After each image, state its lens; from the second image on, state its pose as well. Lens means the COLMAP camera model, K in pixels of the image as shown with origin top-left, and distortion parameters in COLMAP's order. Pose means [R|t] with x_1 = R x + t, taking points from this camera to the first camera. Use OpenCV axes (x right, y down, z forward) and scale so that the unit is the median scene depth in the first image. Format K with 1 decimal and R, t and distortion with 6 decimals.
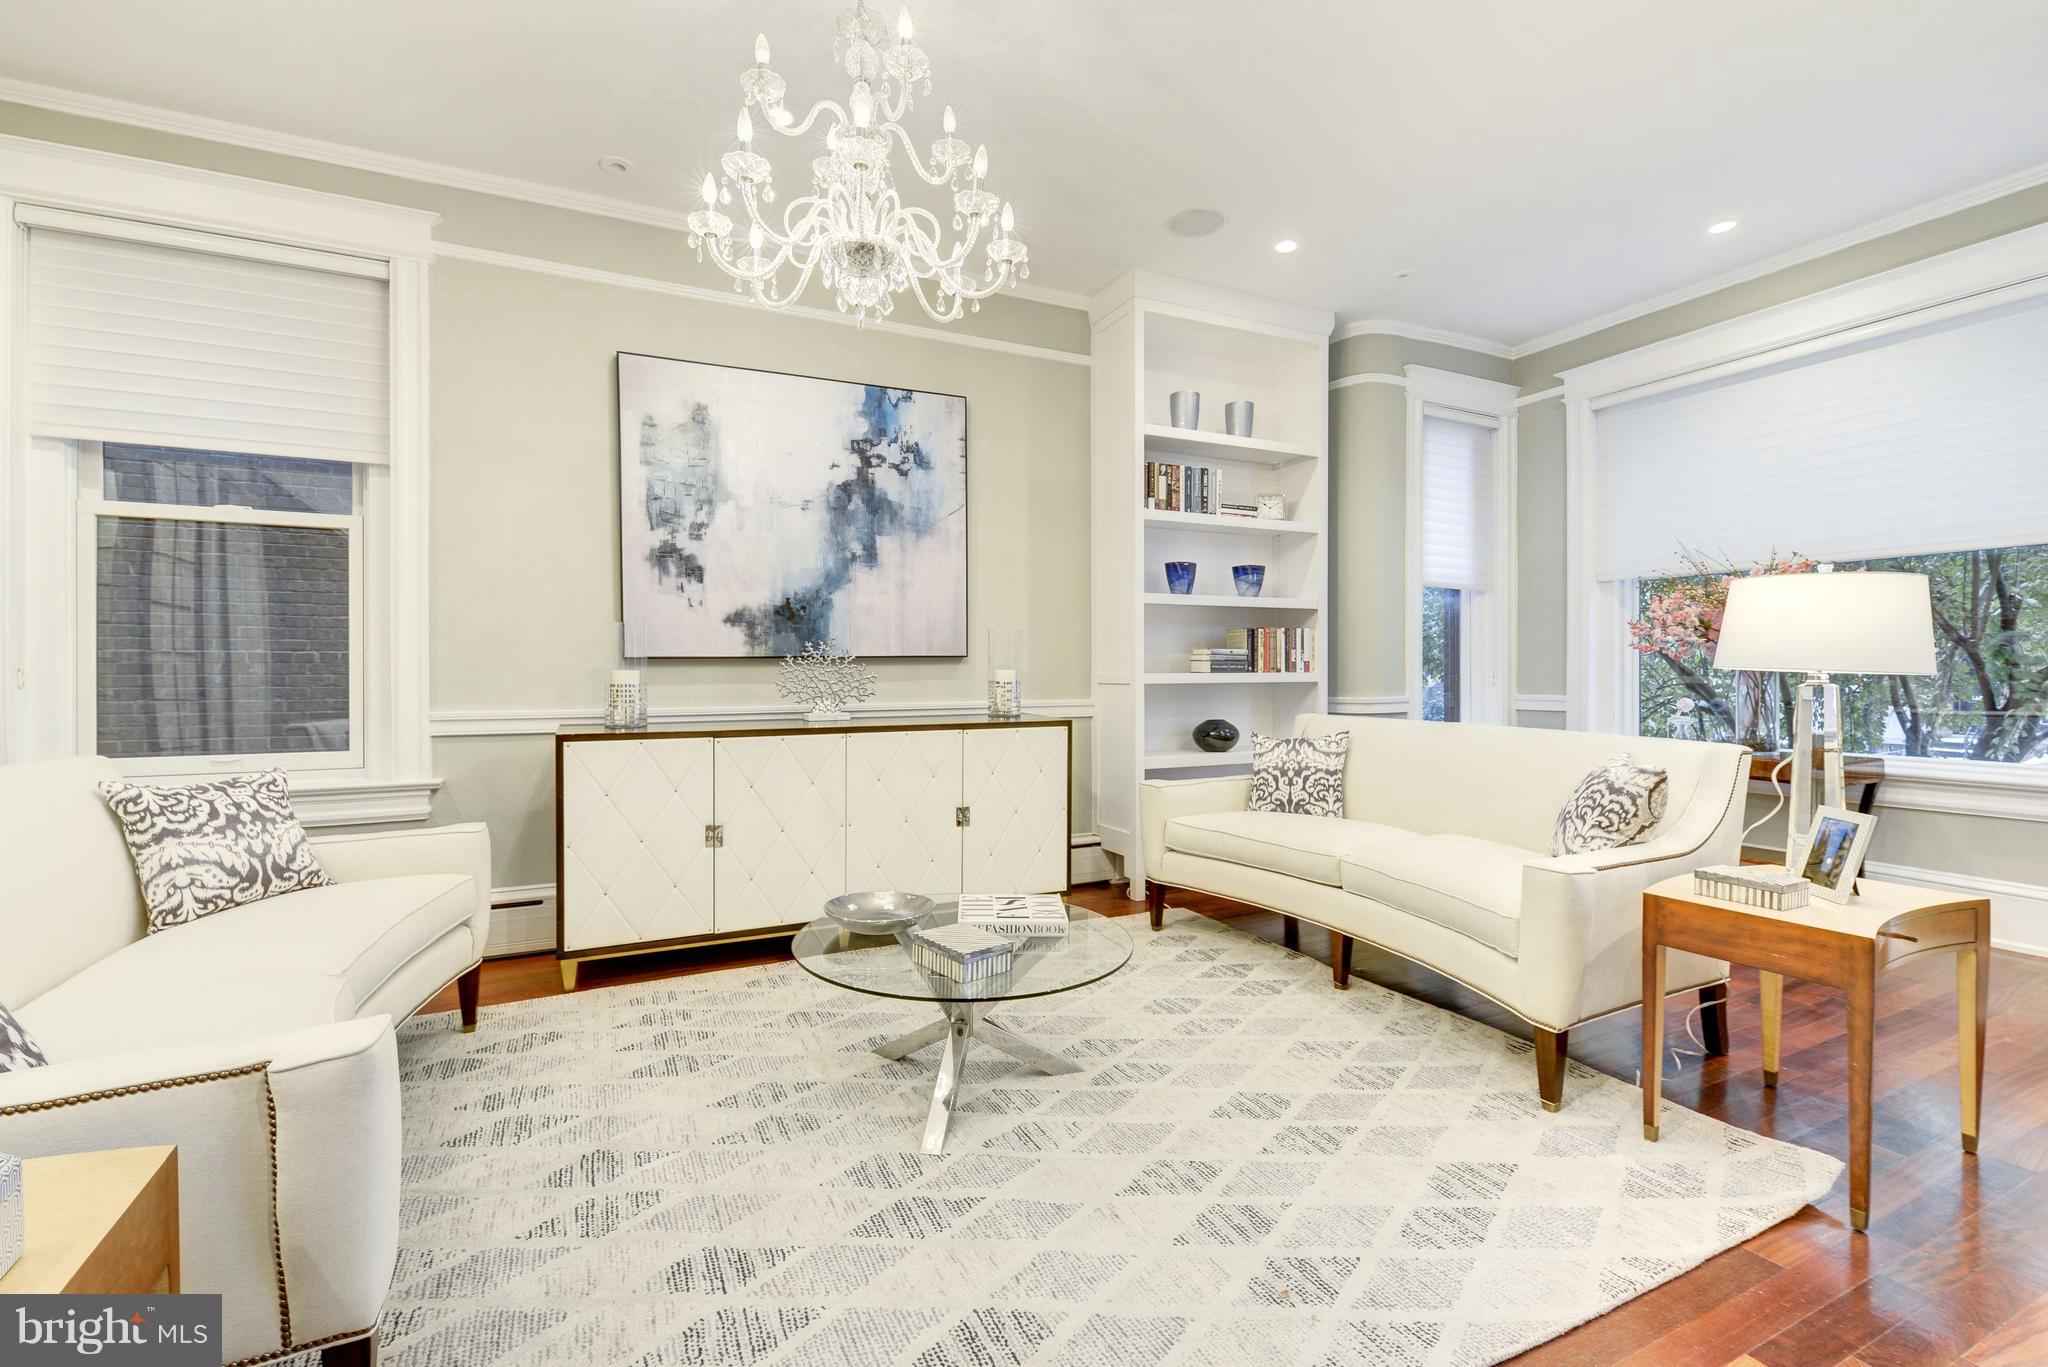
lens RADIAL K [[884.1, 0, 993.1], [0, 884.1, 675.8], [0, 0, 1]] dist [0.010162, -0.007585]
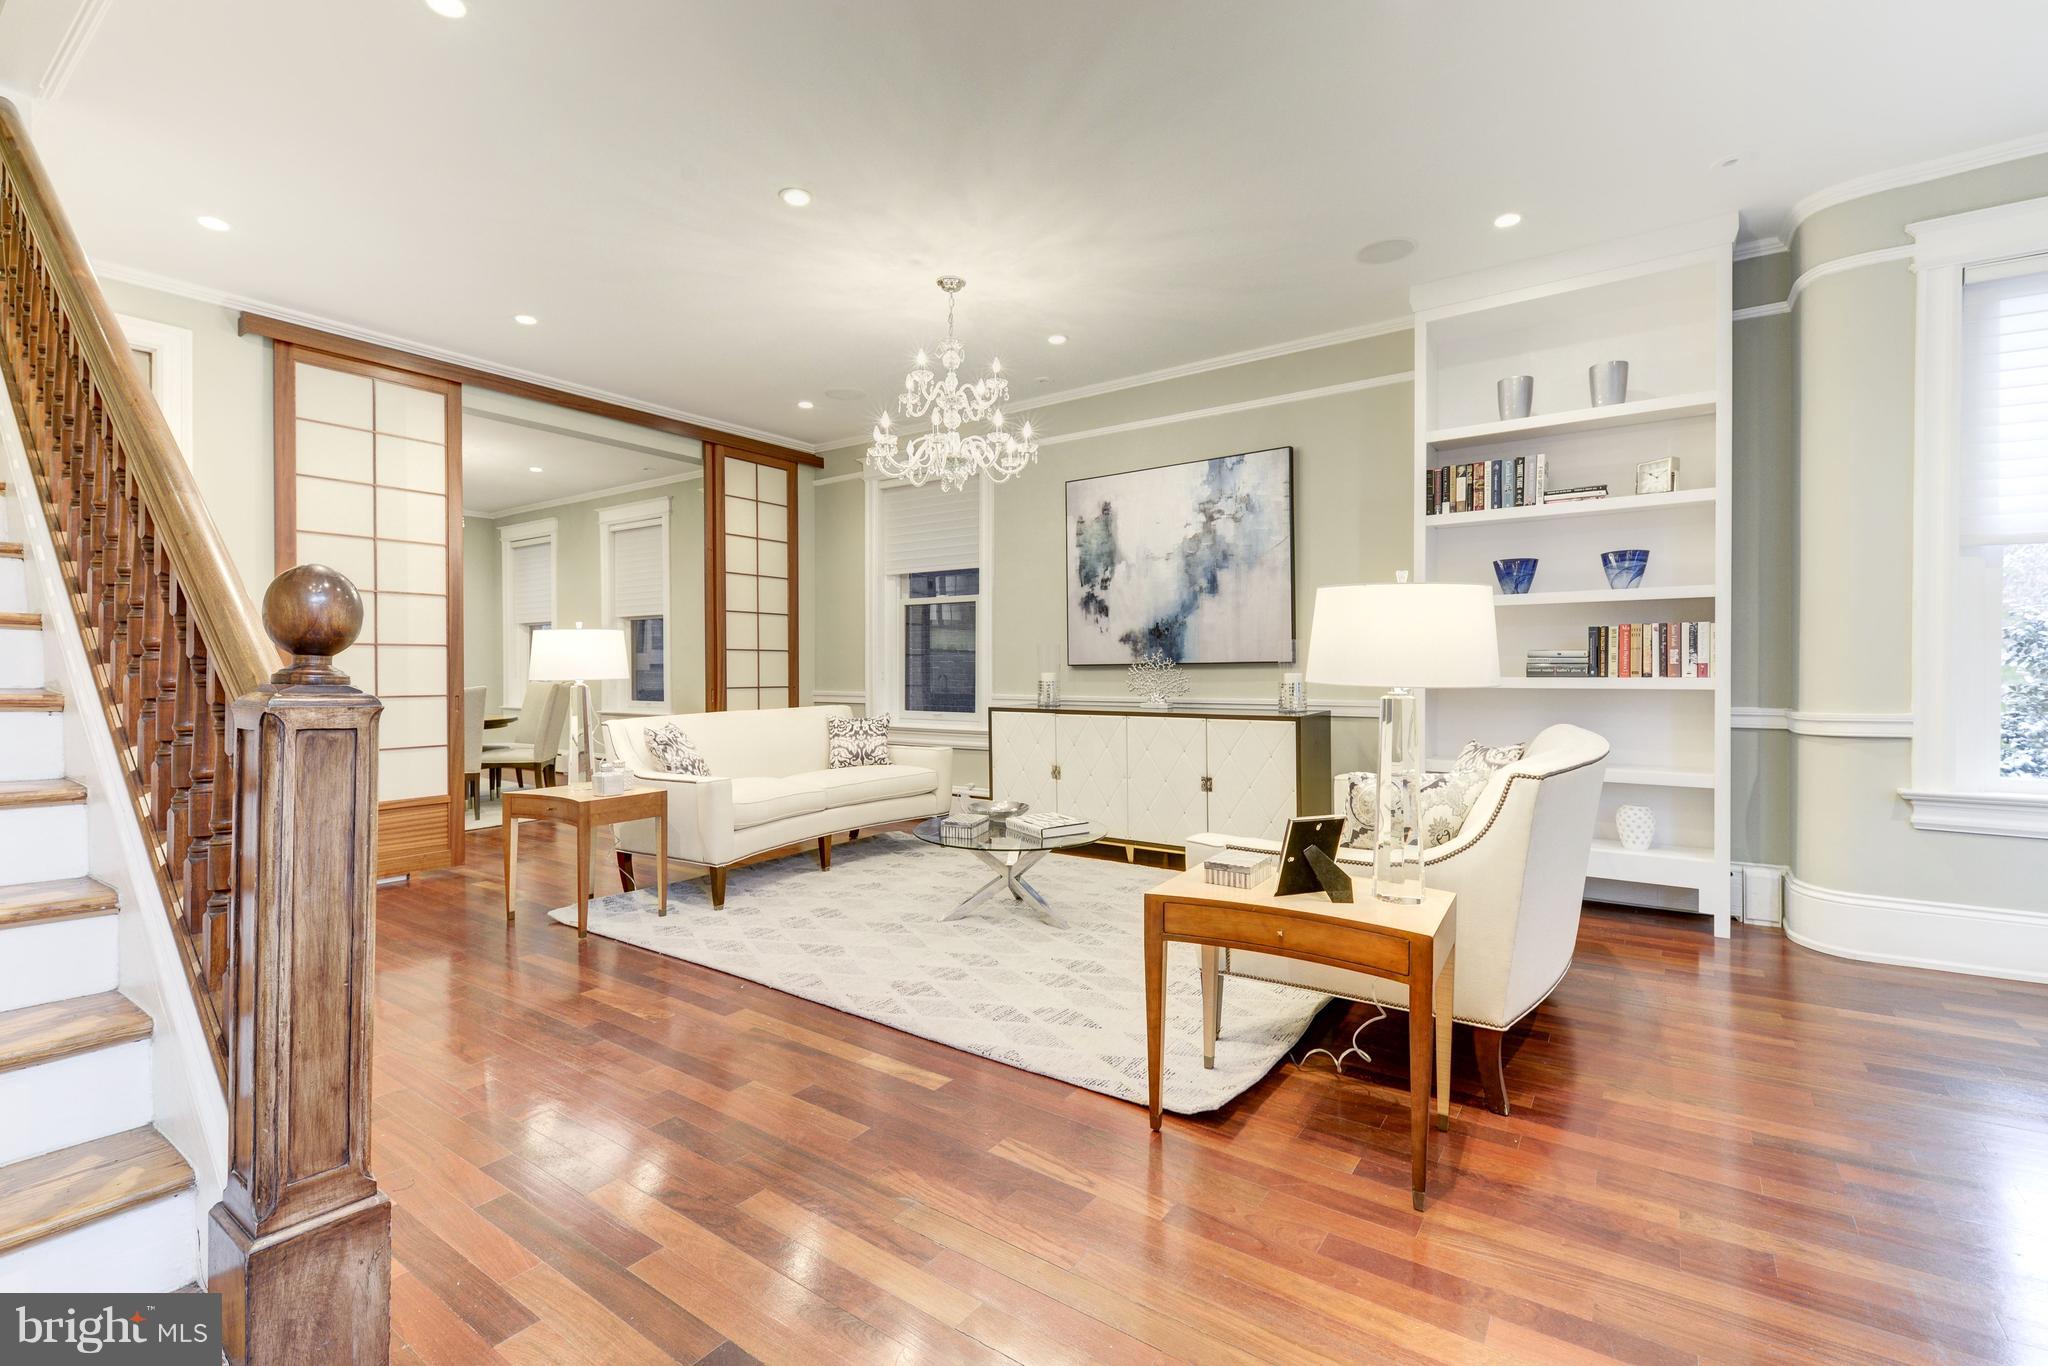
lens RADIAL K [[884.1, 0, 1010.8], [0, 884.1, 672.1], [0, 0, 1]] dist [0.010162, -0.007585]
pose [[0.502069, 0.003693, -0.864820, 0.973228], [-0.002063, 0.999993, 0.003073, -0.013574], [0.864825, 0.000241, 0.502073, 0.082422]]
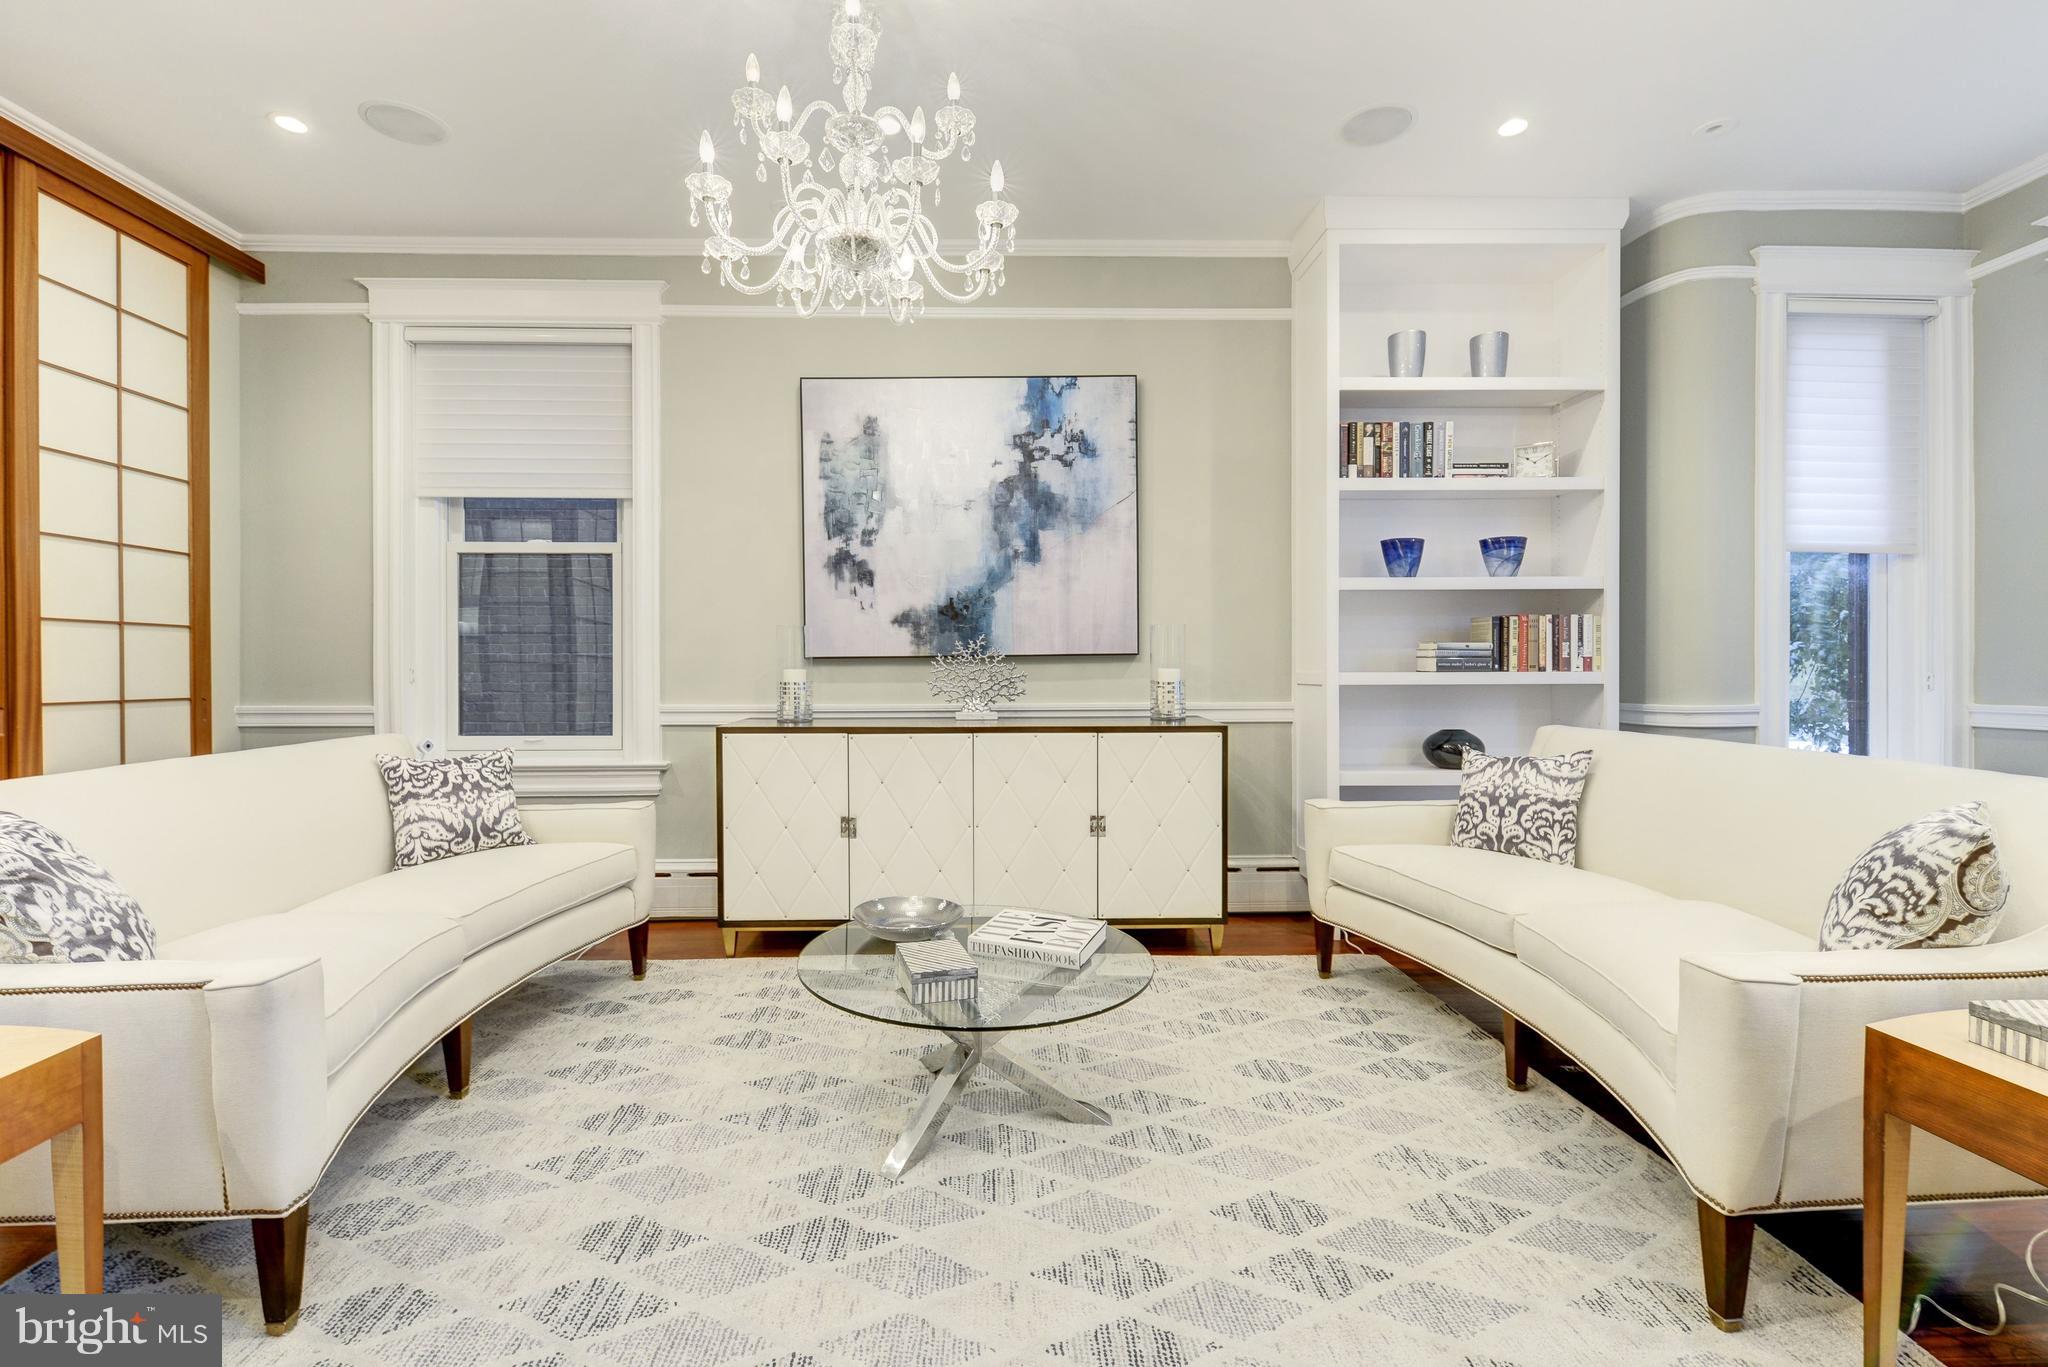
lens RADIAL K [[884.1, 0, 976.7], [0, 884.1, 675.4], [0, 0, 1]] dist [0.010162, -0.007585]
pose [[0.912413, 0.002659, -0.409262, 0.231137], [-0.001495, 0.999994, 0.003165, -0.002809], [0.409268, -0.002276, 0.912411, 0.095814]]
